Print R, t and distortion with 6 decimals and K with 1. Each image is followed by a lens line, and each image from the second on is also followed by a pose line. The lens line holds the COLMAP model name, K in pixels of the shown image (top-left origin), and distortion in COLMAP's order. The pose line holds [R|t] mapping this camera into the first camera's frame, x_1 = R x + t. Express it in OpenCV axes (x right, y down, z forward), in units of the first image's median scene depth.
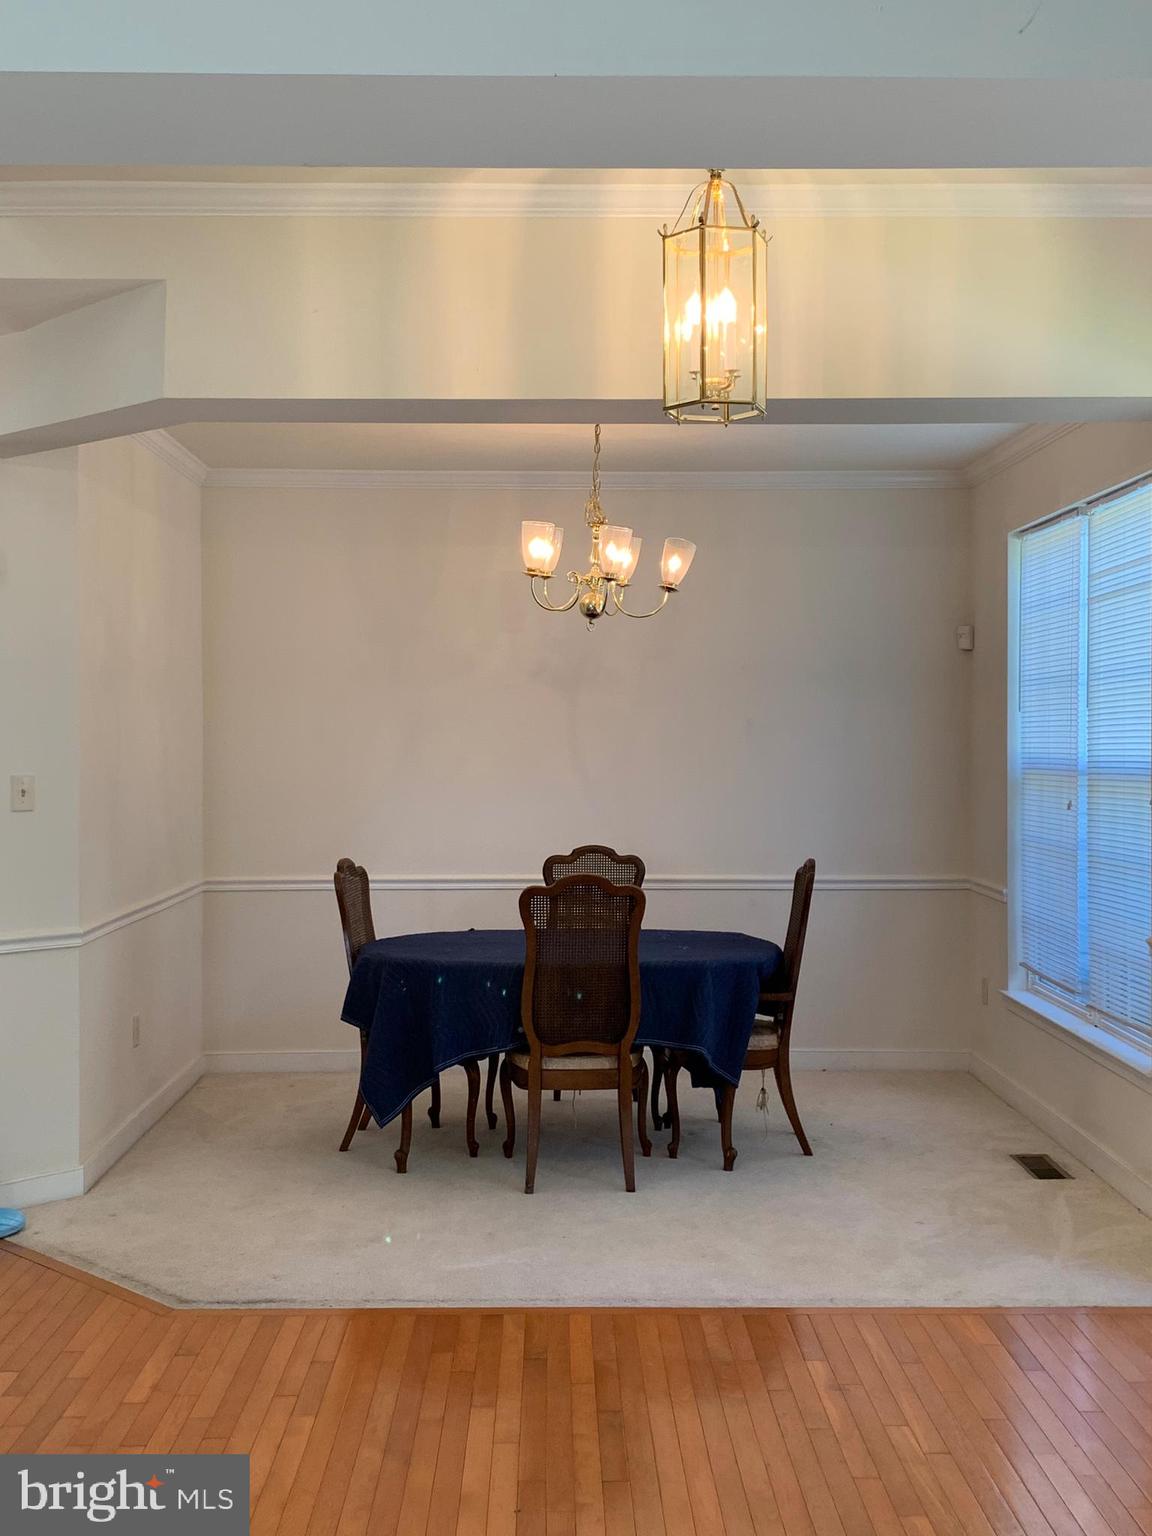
lens RADIAL K [[1676.2, 0, 576.0], [0, 1676.2, 768.0], [0, 0, 1]] dist [0.162809, -0.415627]
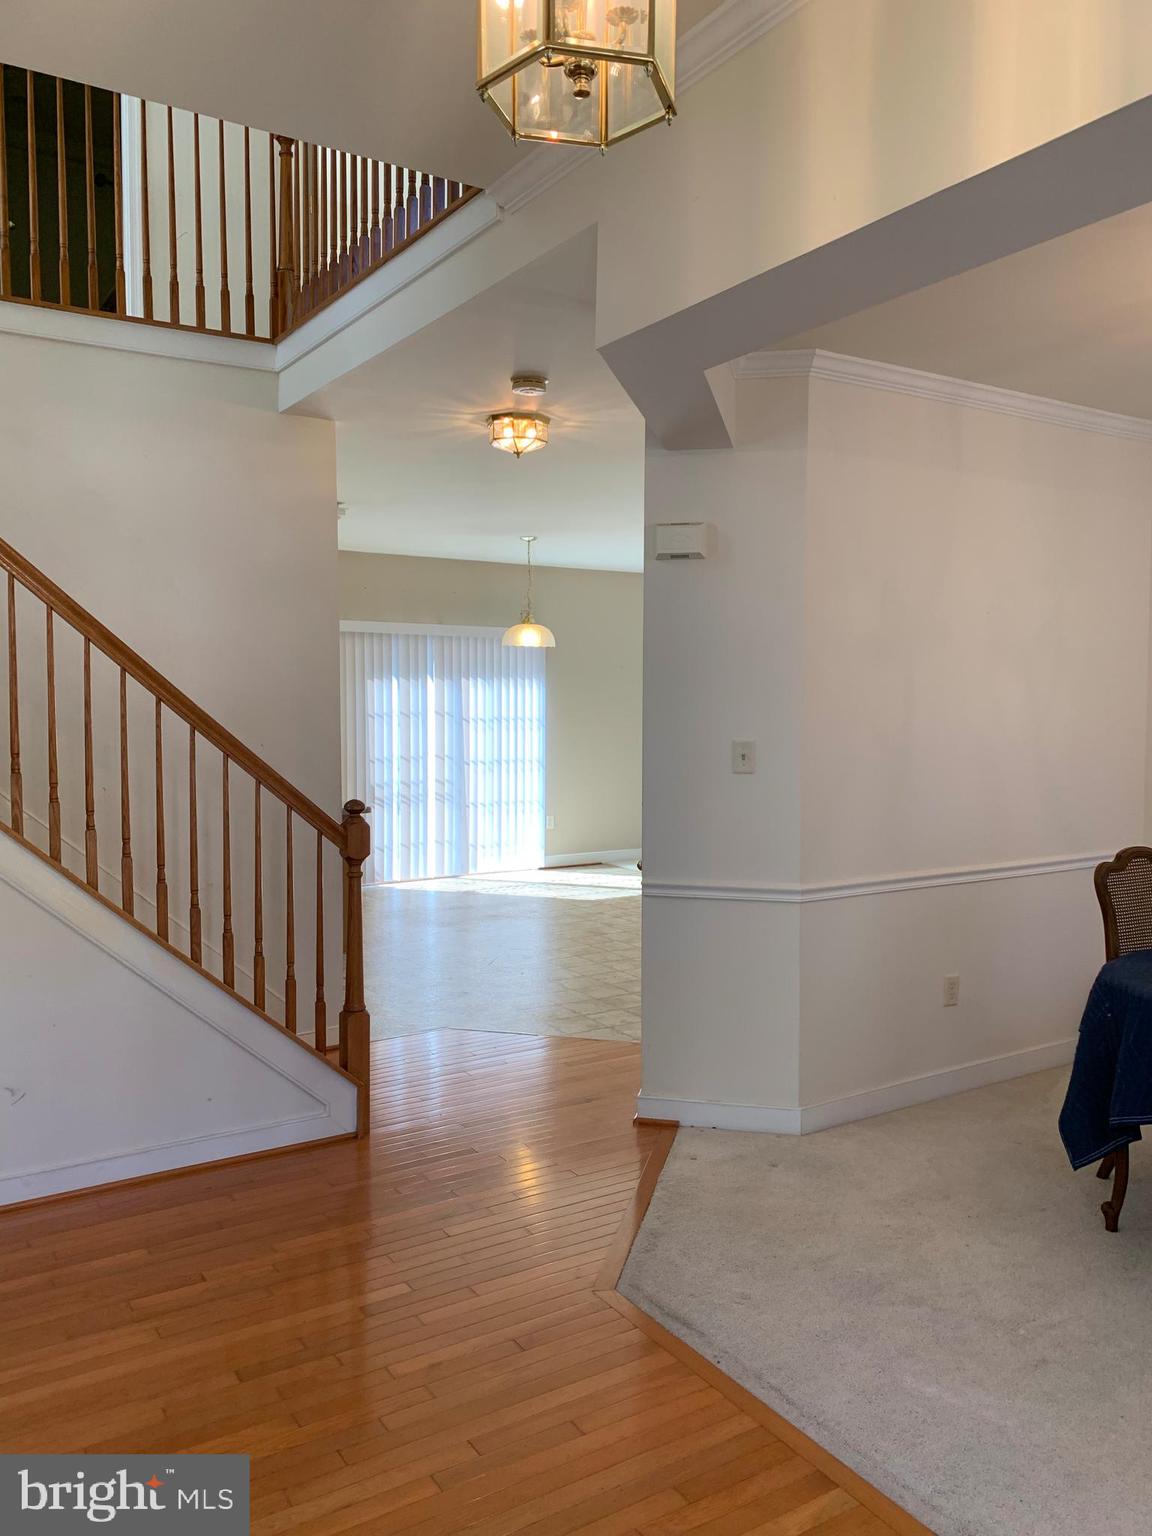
lens RADIAL K [[1164.0, 0, 596.8], [0, 1164.0, 767.6], [0, 0, 1]] dist [-0.005896, -0.007865]
pose [[0.533167, 0.059990, -0.843881, 0.239724], [-0.022261, 0.998132, 0.056891, -0.017691], [0.845717, -0.011547, 0.533506, 0.485759]]
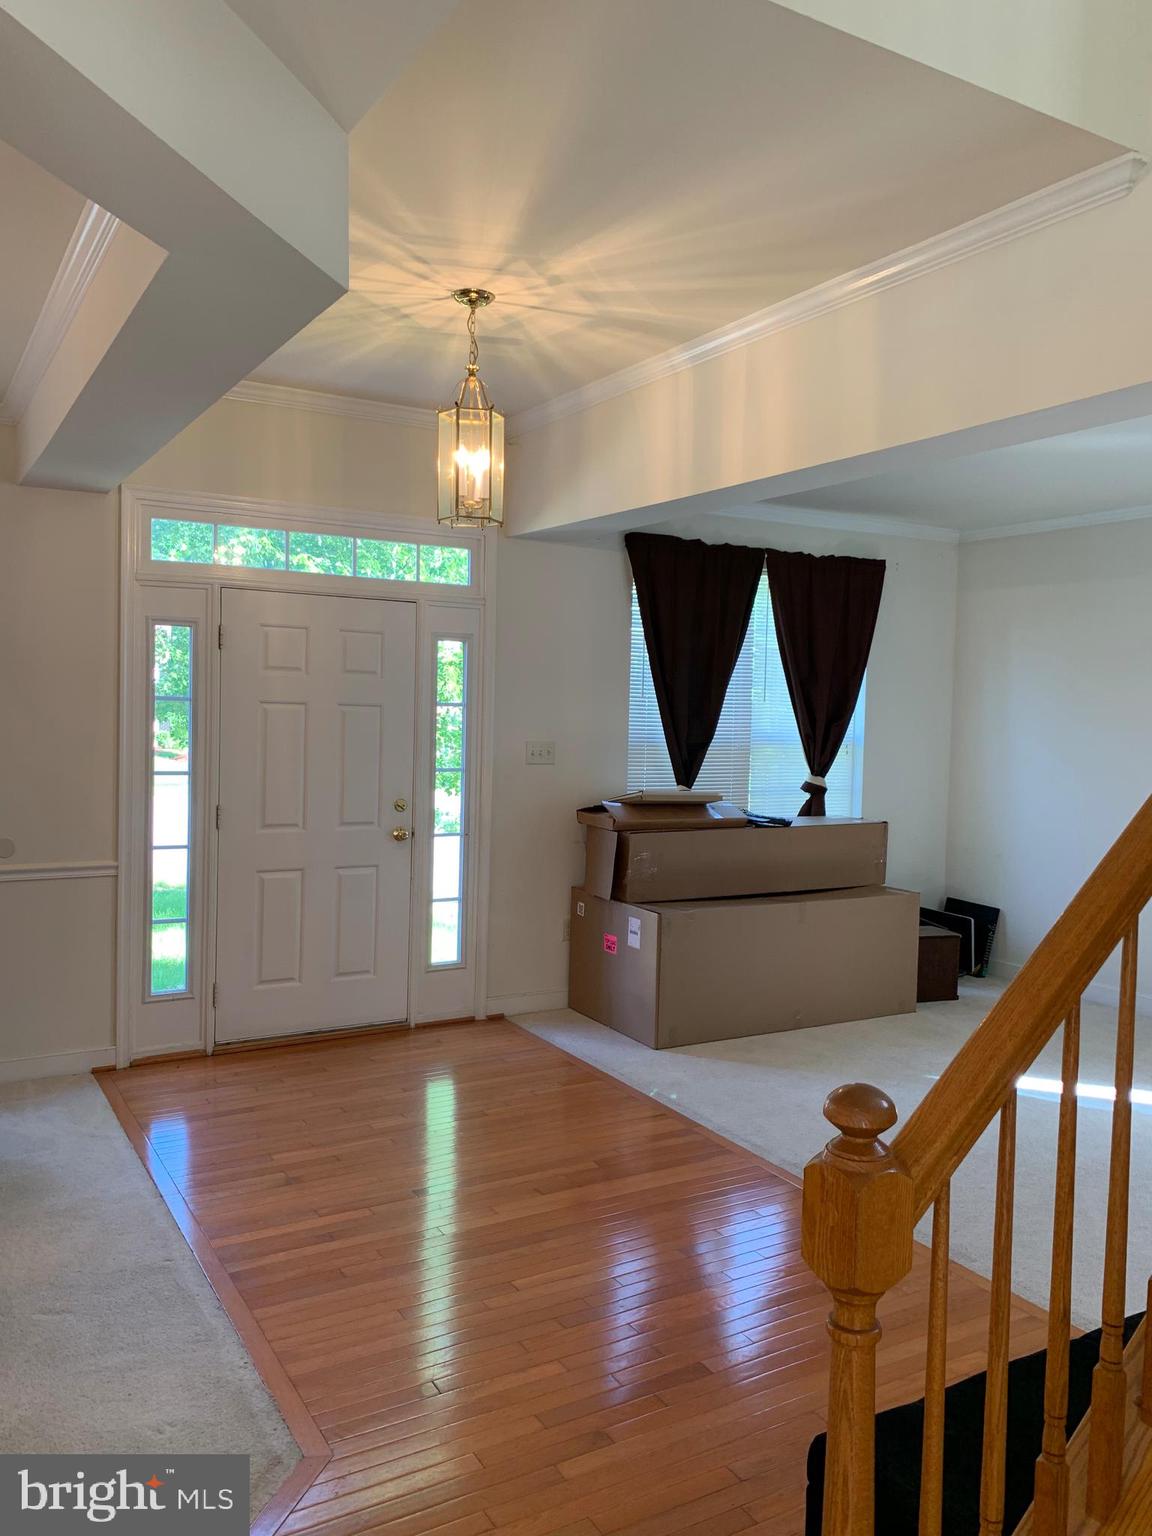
lens RADIAL K [[1181.6, 0, 576.0], [0, 1181.6, 768.0], [0, 0, 1]] dist [0.007634, -0.003350]
pose [[-0.485973, -0.057028, 0.872111, -0.581038], [-0.012056, 0.998211, 0.058556, -0.026061], [-0.873891, 0.017943, -0.485791, 0.881942]]
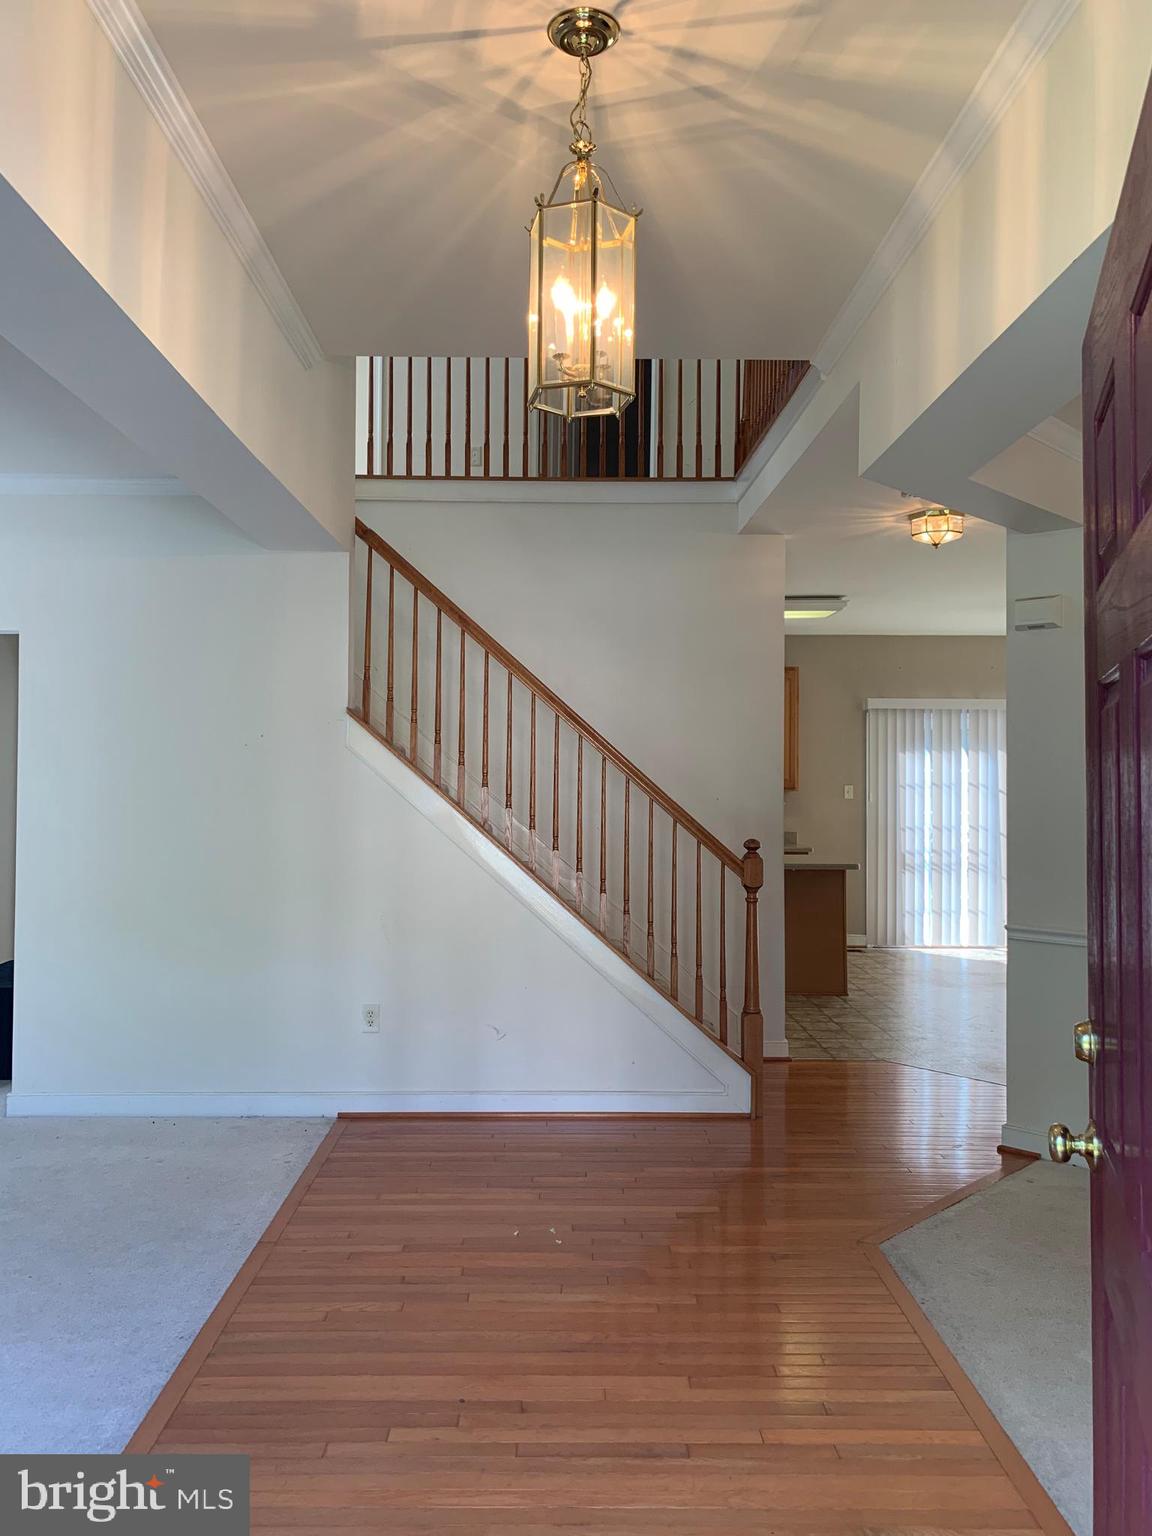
lens RADIAL K [[1170.2, 0, 567.1], [0, 1170.2, 744.1], [0, 0, 1]] dist [0.100984, -0.199242]
pose [[-0.008025, -0.022435, -0.999716, 0.454012], [-0.021165, 0.999528, -0.022261, -0.004155], [0.999744, 0.020980, -0.008496, 0.601440]]
